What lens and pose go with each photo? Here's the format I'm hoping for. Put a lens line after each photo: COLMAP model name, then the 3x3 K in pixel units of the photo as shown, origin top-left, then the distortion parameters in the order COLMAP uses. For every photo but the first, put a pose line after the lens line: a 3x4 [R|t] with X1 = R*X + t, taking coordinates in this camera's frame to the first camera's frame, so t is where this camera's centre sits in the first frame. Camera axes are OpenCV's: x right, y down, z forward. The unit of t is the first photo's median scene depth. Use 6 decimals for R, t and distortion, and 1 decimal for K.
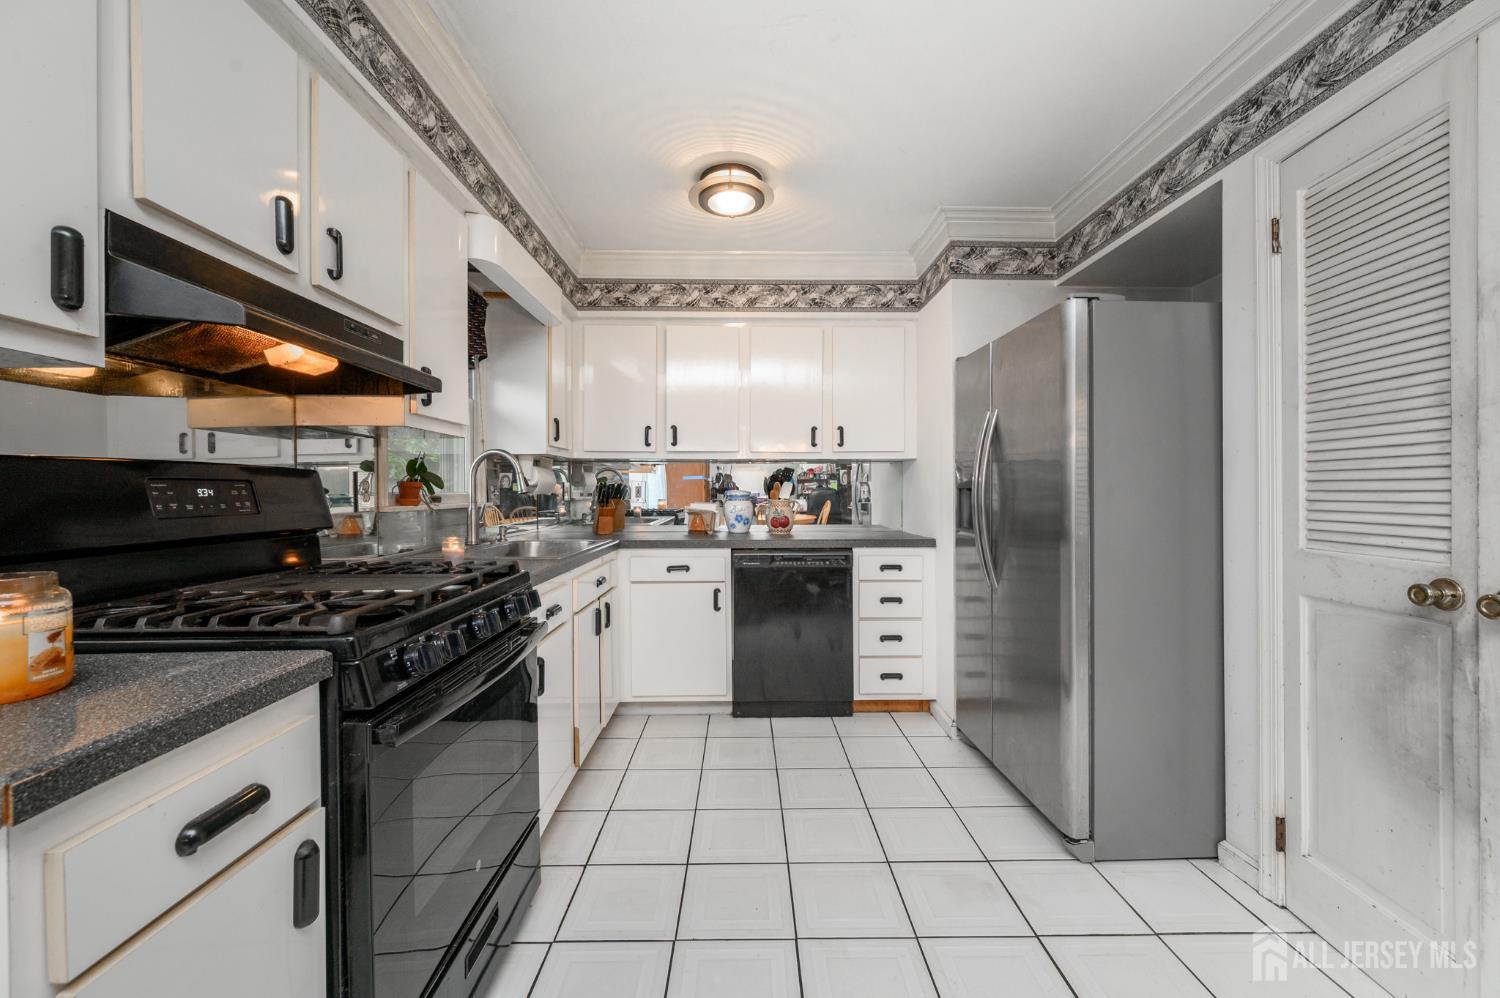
lens RADIAL K [[590.4, 0, 752.9], [0, 590.4, 491.8], [0, 0, 1]] dist [-0.000535, 0.000313]
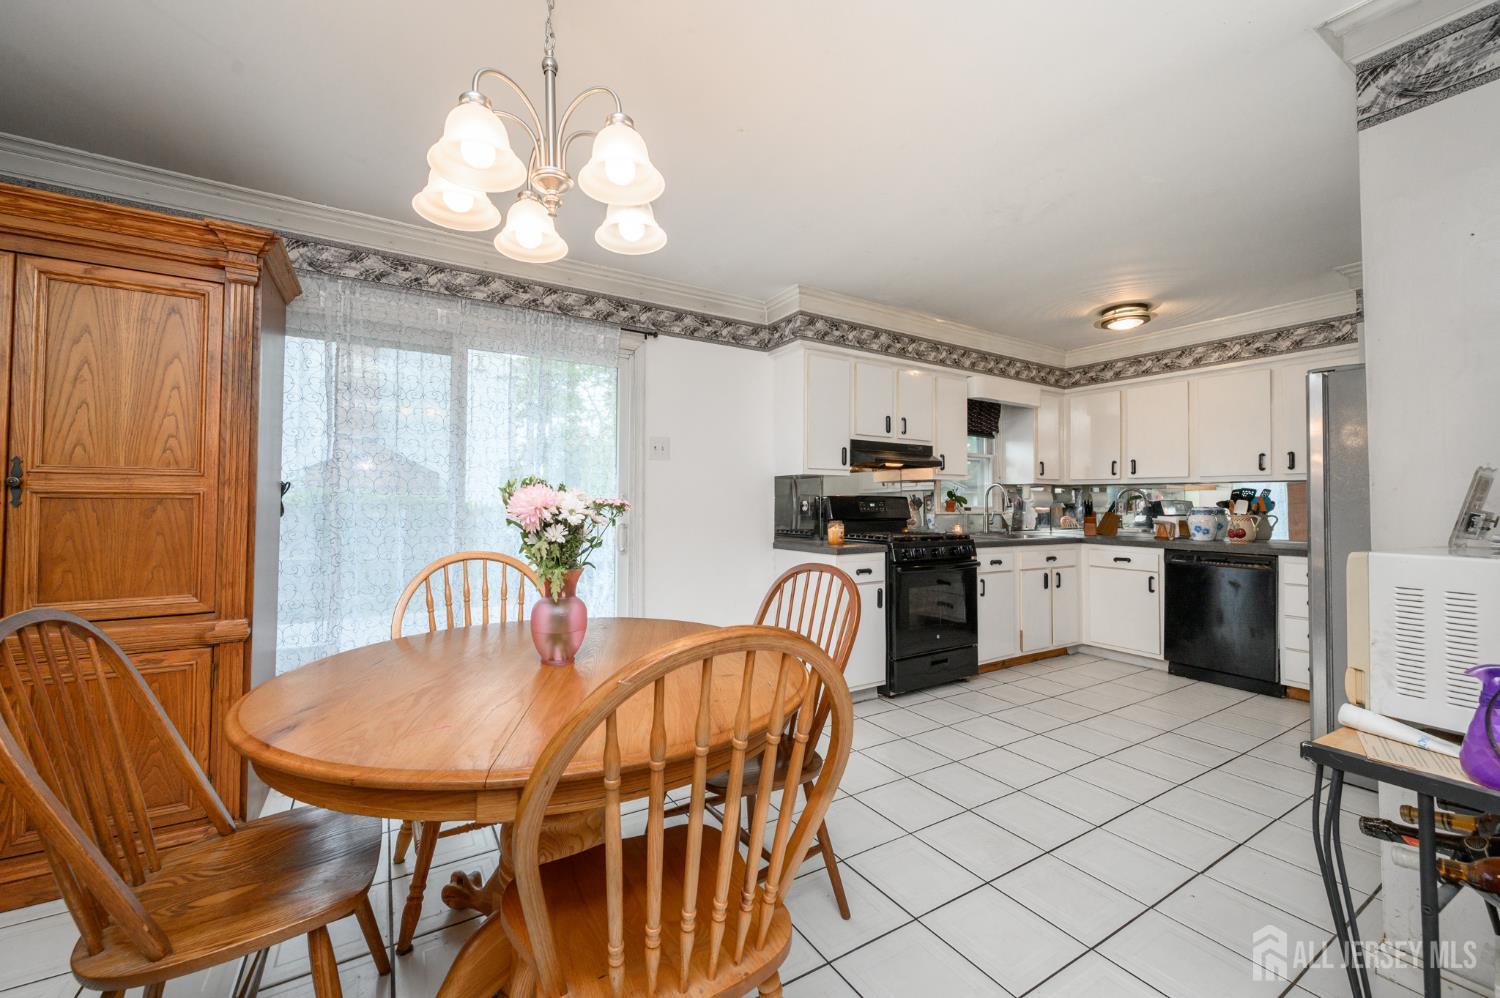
lens RADIAL K [[590.4, 0, 742.1], [0, 590.4, 496.4], [0, 0, 1]] dist [-0.000535, 0.000313]
pose [[0.506162, -0.003471, -0.862431, 0.922130], [-0.010083, 0.999900, -0.009942, -0.003431], [0.862379, 0.013728, 0.506076, -0.771930]]
